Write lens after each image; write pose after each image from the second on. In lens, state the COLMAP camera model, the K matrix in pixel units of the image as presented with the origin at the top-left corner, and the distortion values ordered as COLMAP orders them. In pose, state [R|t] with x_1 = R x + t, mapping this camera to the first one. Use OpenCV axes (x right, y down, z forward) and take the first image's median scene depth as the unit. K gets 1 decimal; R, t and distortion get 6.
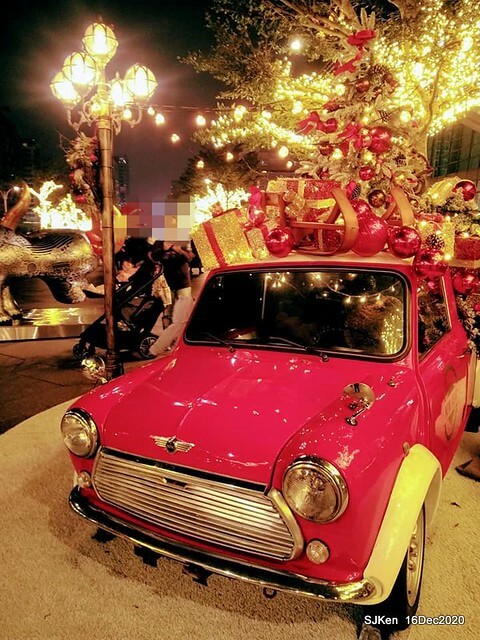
lens RADIAL K [[515.6, 0, 240.0], [0, 515.6, 320.0], [0, 0, 1]] dist [-0.036422, 0.067580]
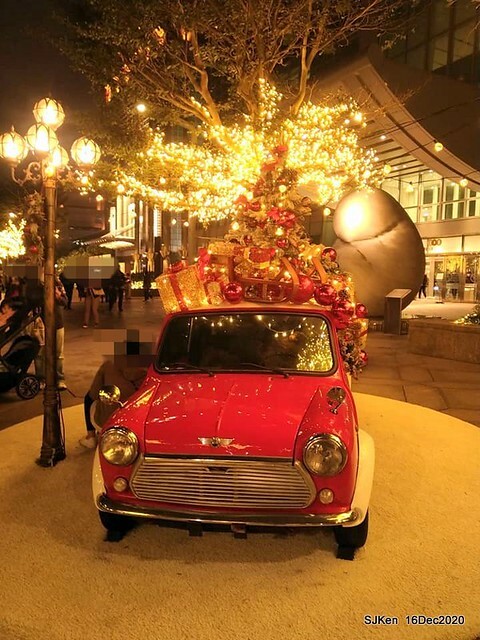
lens RADIAL K [[515.6, 0, 240.0], [0, 515.6, 320.0], [0, 0, 1]] dist [-0.036422, 0.067580]
pose [[0.922331, -0.010789, 0.386249, -0.403834], [0.038473, 0.997207, -0.064015, 0.005063], [-0.384480, 0.073903, 0.920170, -0.218098]]
